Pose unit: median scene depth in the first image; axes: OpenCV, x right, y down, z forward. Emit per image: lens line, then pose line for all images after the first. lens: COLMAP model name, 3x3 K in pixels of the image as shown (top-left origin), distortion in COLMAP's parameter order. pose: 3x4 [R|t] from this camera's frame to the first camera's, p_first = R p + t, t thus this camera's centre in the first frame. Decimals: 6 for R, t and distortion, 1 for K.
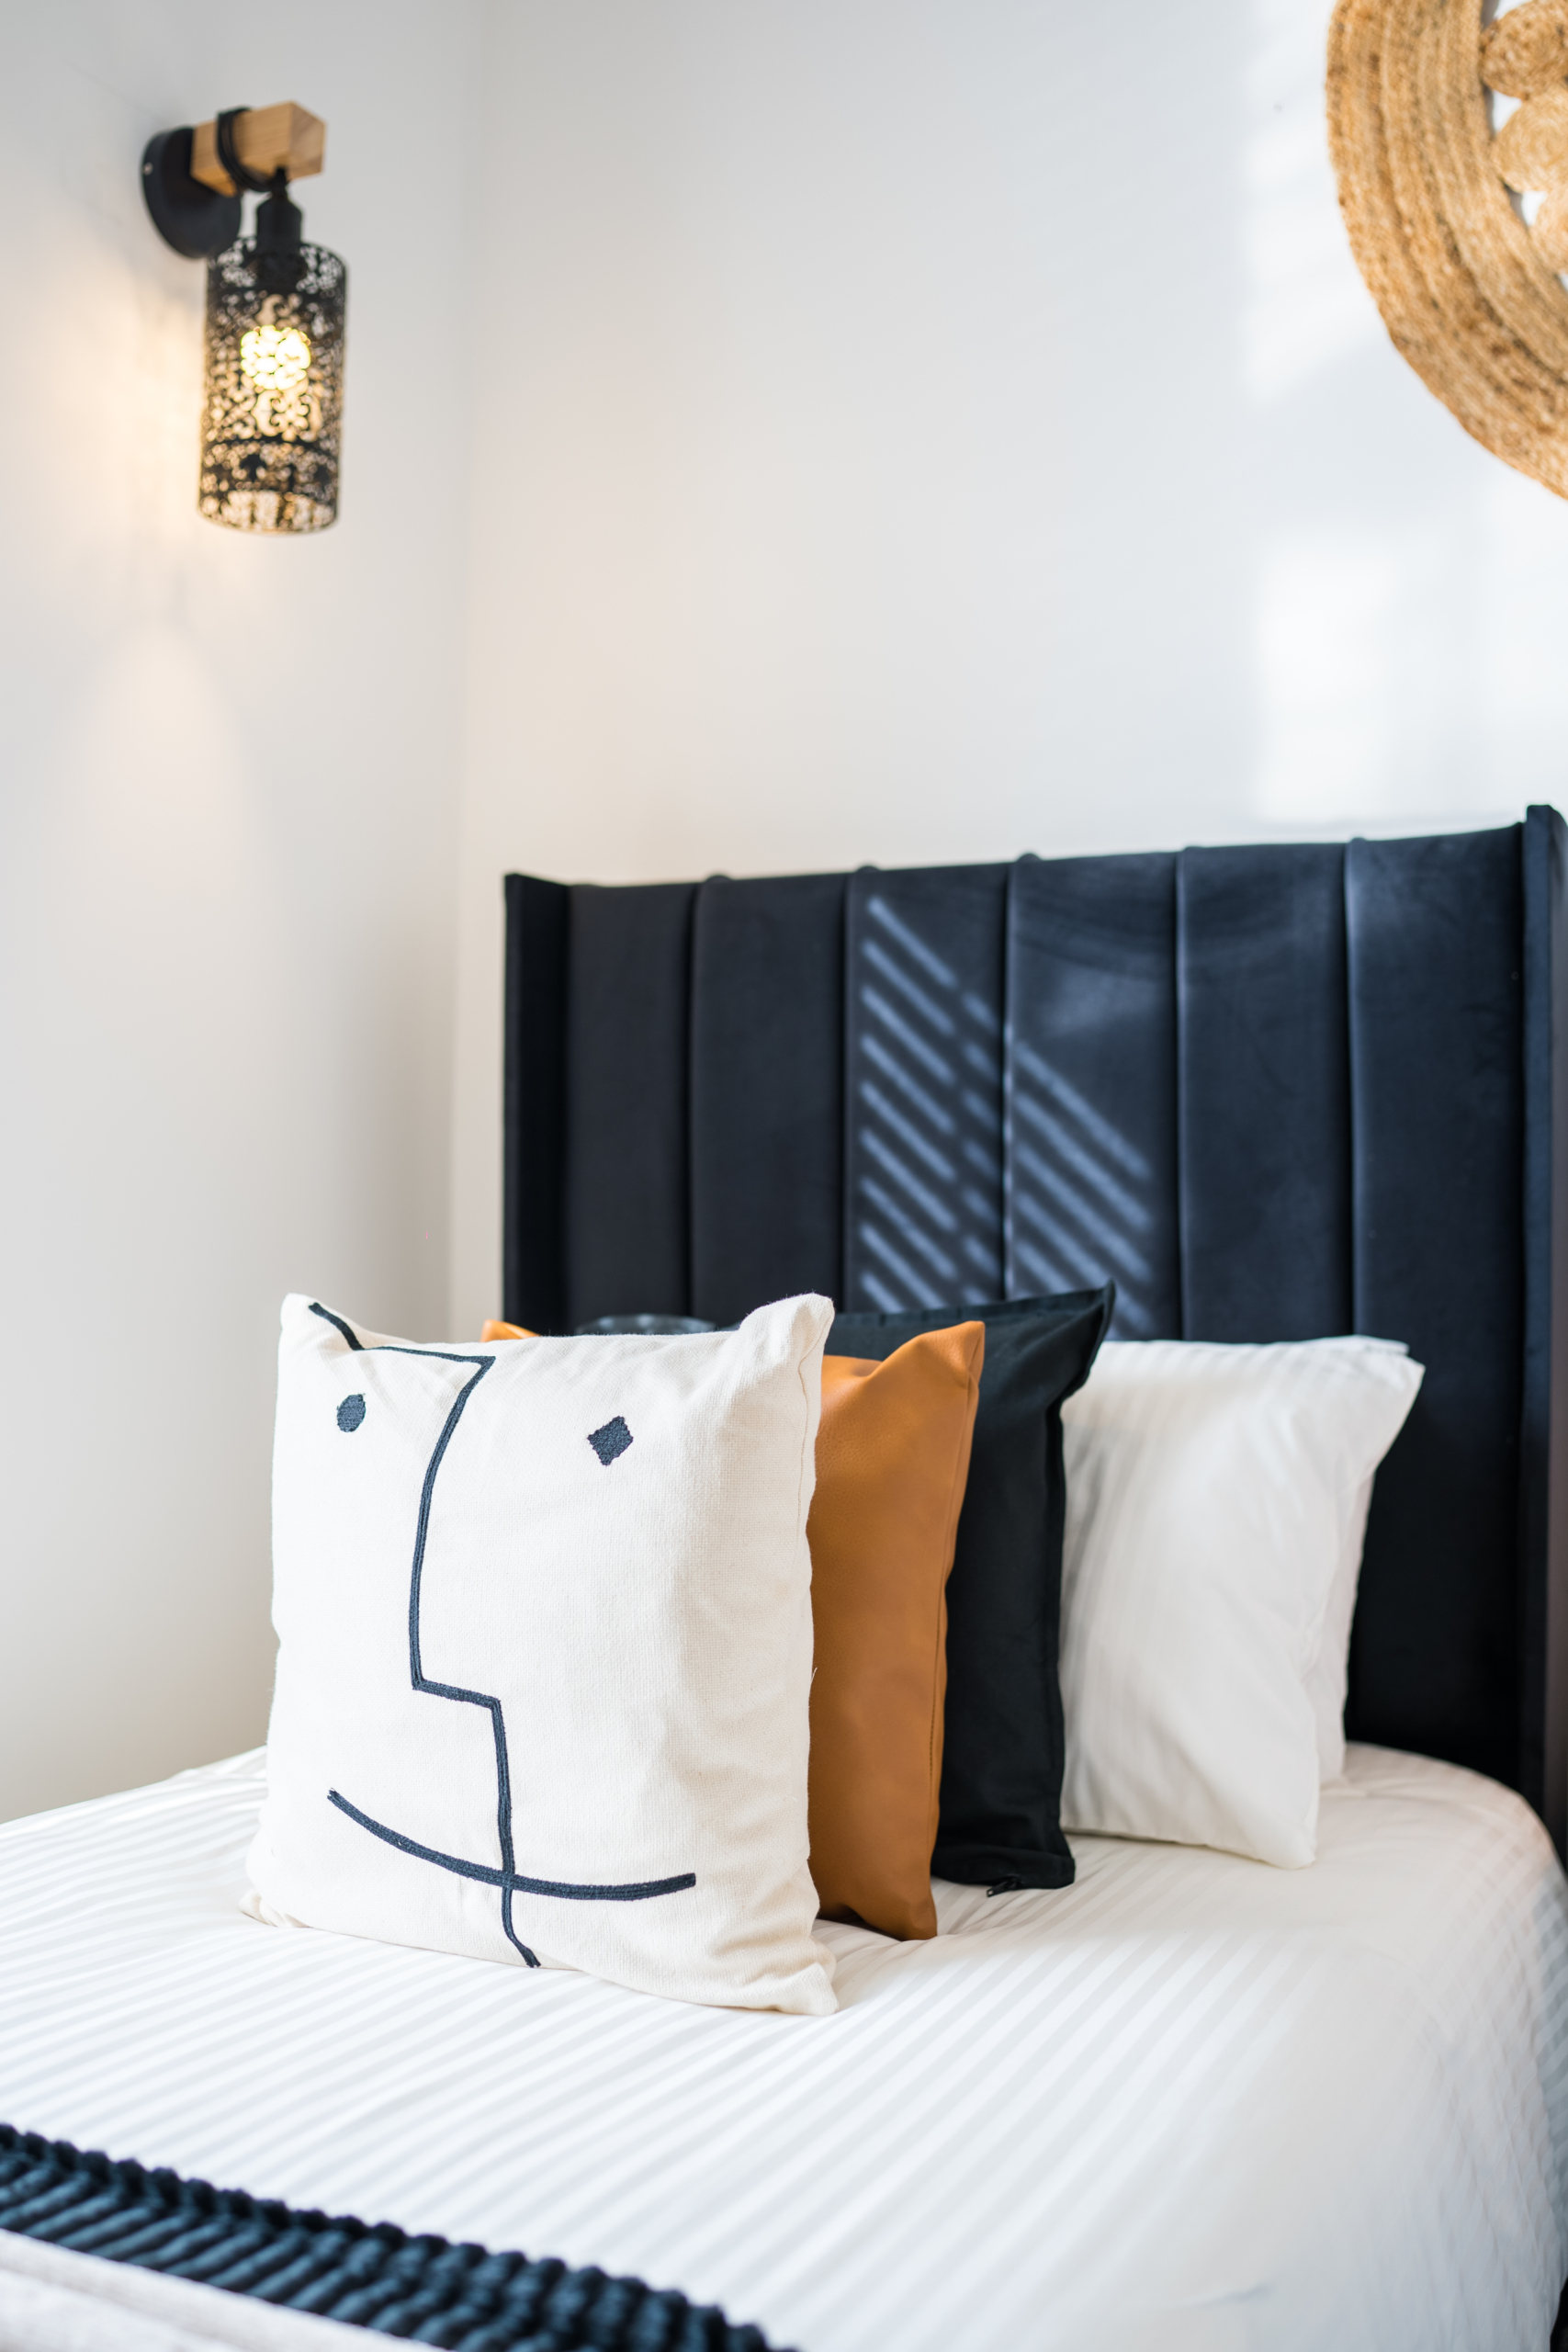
lens RADIAL K [[2276.1, 0, 784.0], [0, 2276.1, 1176.0], [0, 0, 1]] dist [-0.179878, 0.245473]
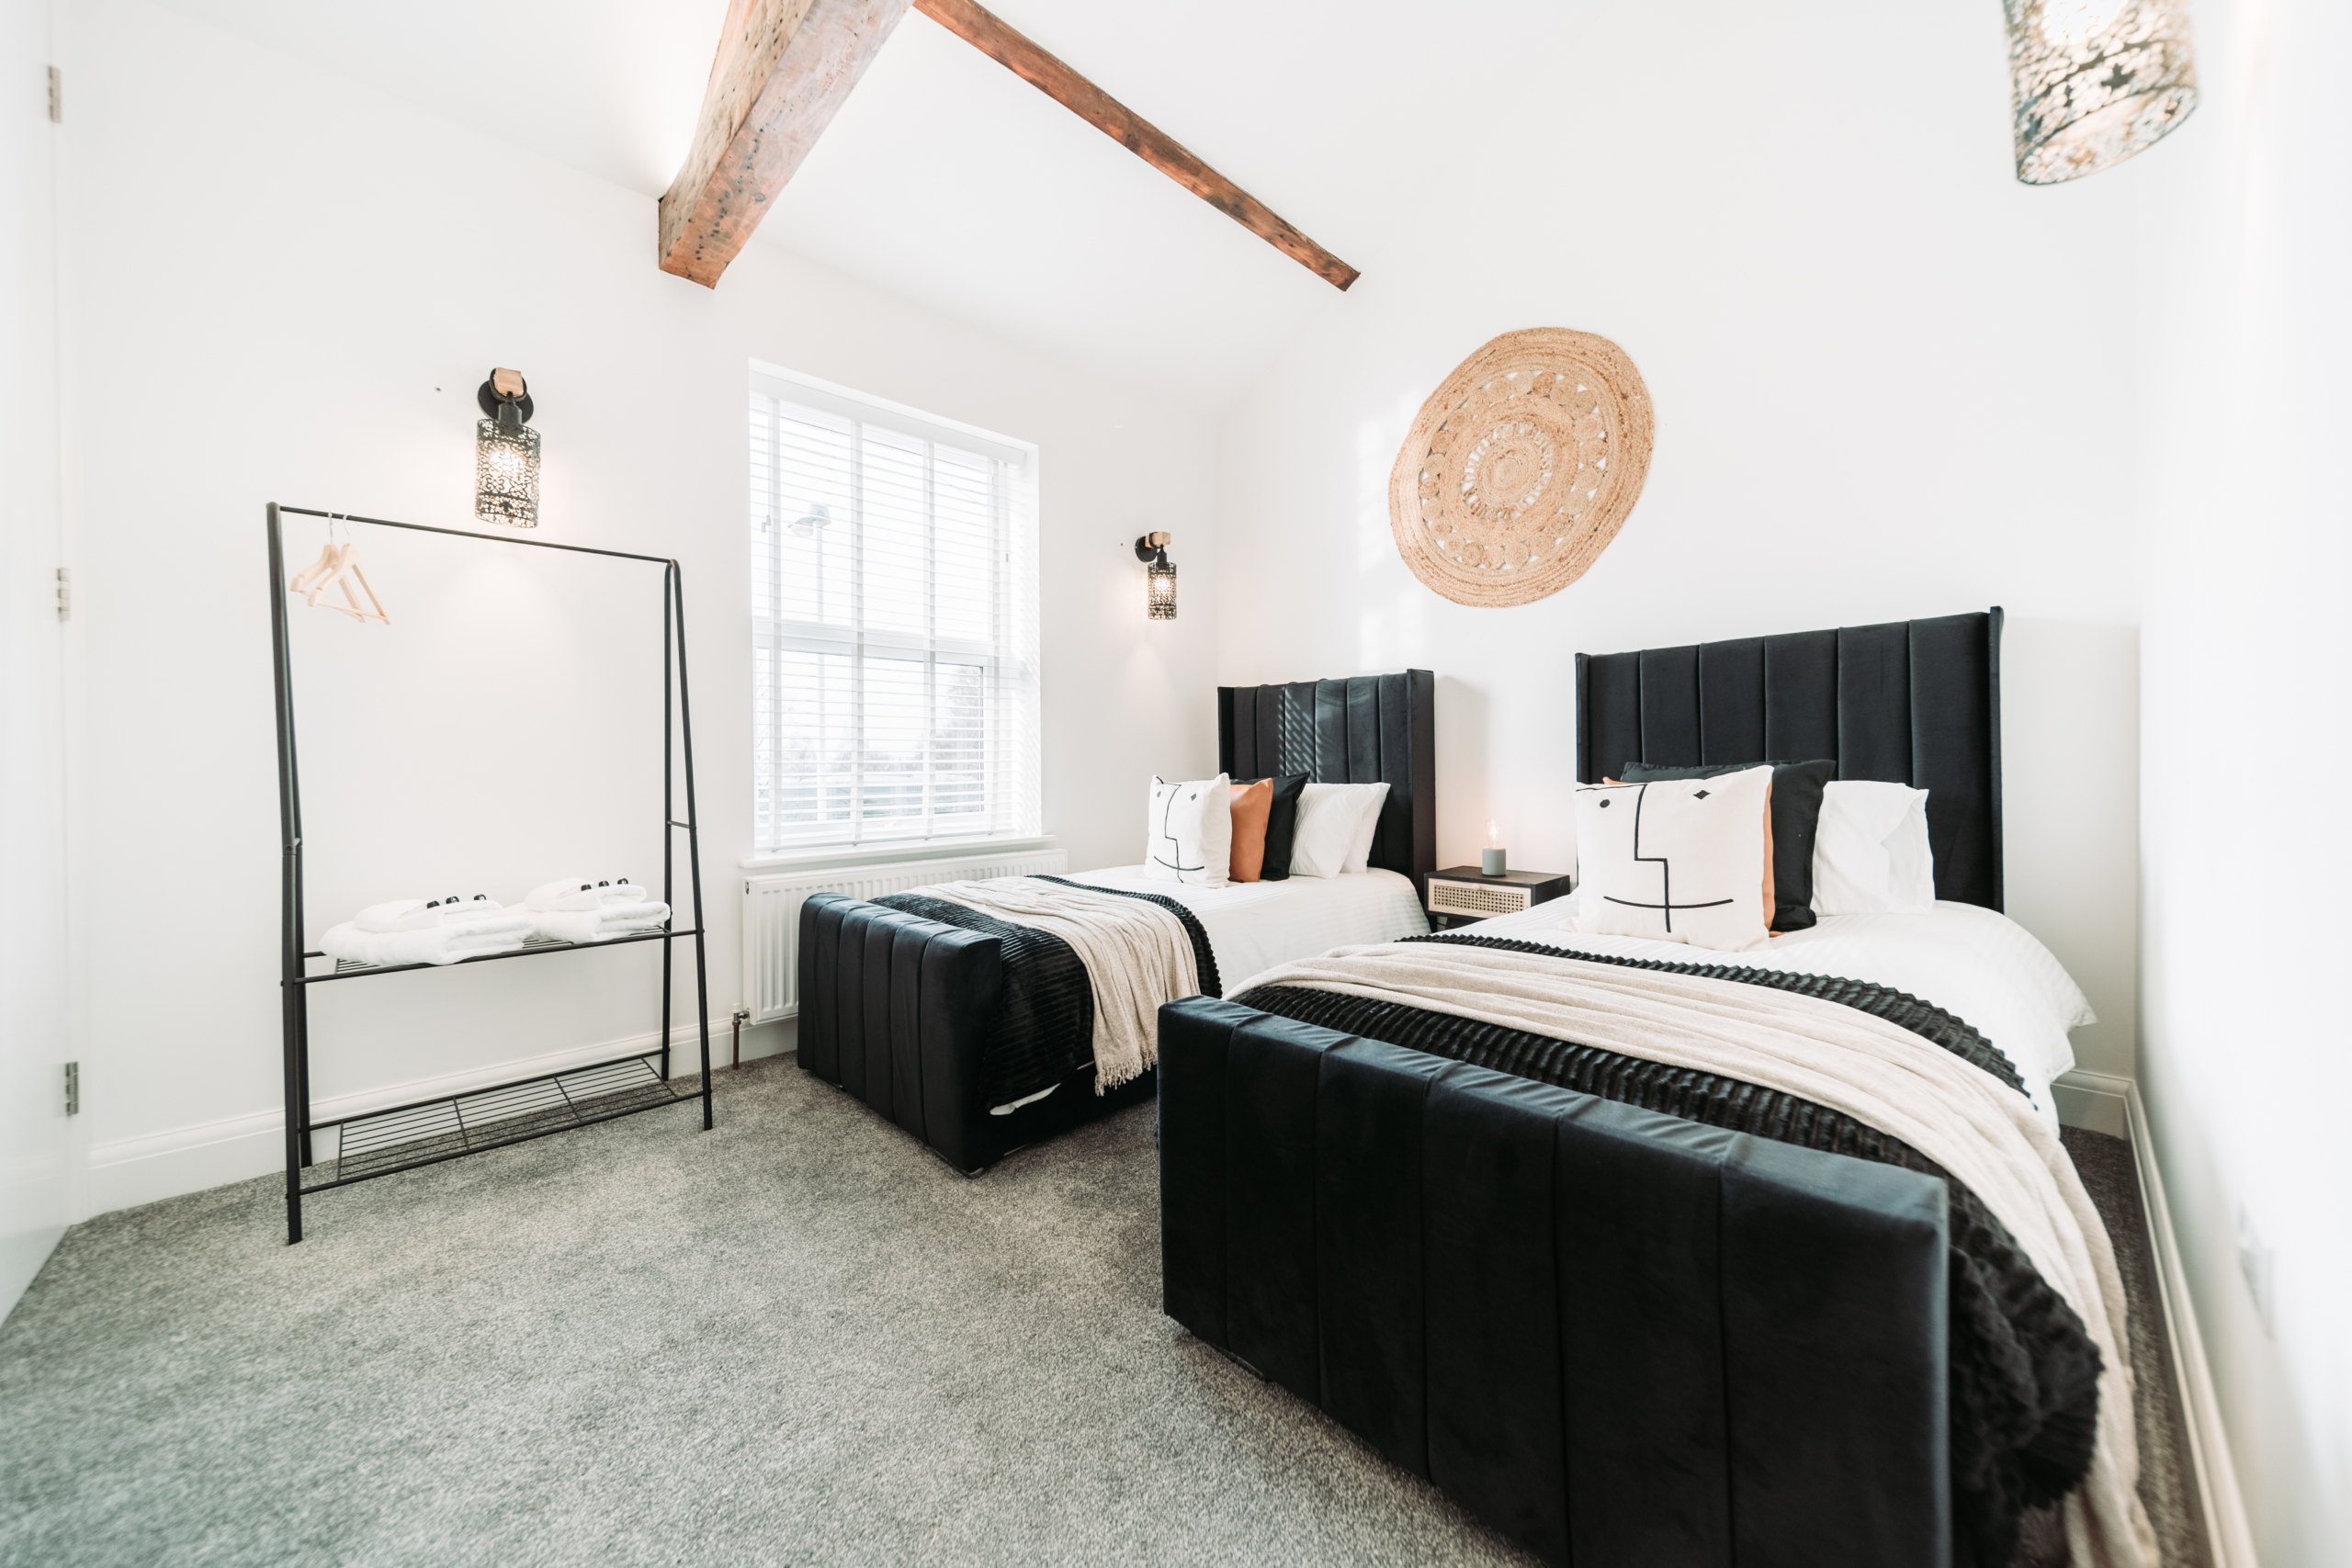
lens RADIAL K [[826.3, 0, 1171.7], [0, 826.3, 768.9], [0, 0, 1]] dist [-0.002065, -0.000442]
pose [[0.941787, -0.015811, -0.335837, 0.408649], [0.026476, 0.999279, 0.027203, -0.014774], [0.335165, -0.034511, 0.941527, -0.741964]]
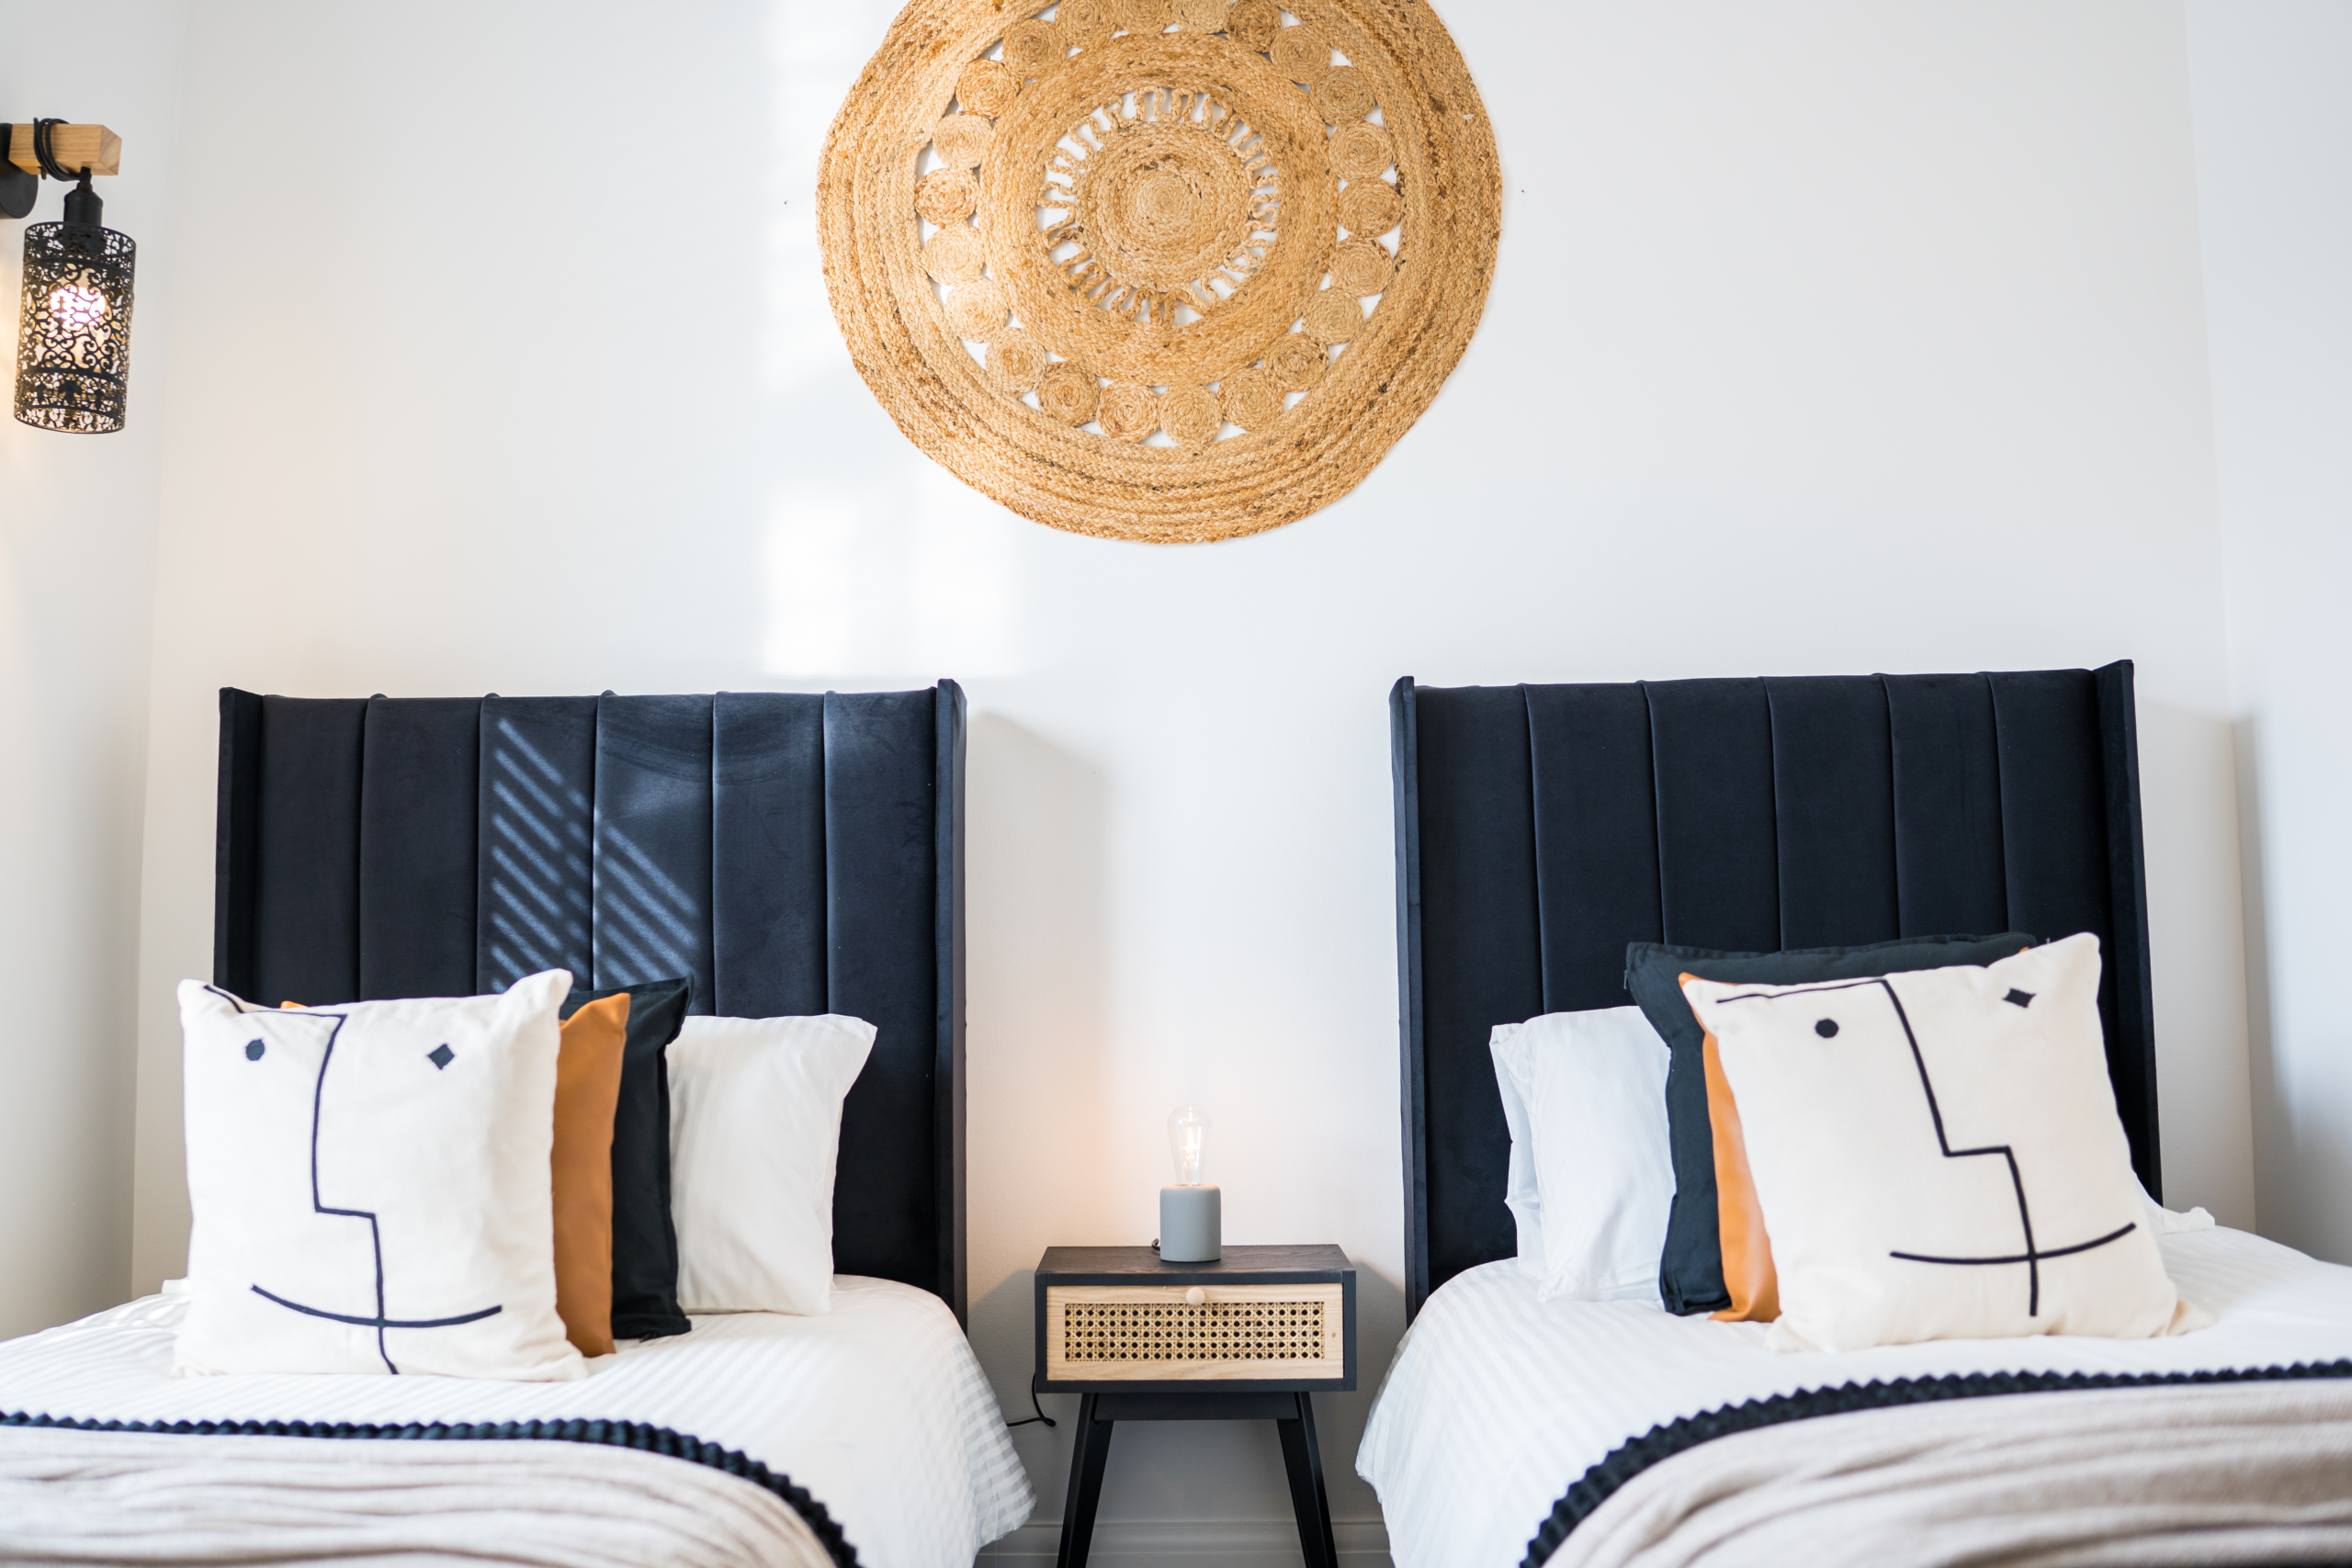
lens RADIAL K [[2276.1, 0, 1167.9], [0, 2276.1, 710.3], [0, 0, 1]] dist [-0.179878, 0.245473]
pose [[0.900511, 0.036103, 0.433331, -0.210748], [0.007652, 0.995077, -0.098806, 0.018212], [-0.434765, 0.092292, 0.895802, -0.499508]]
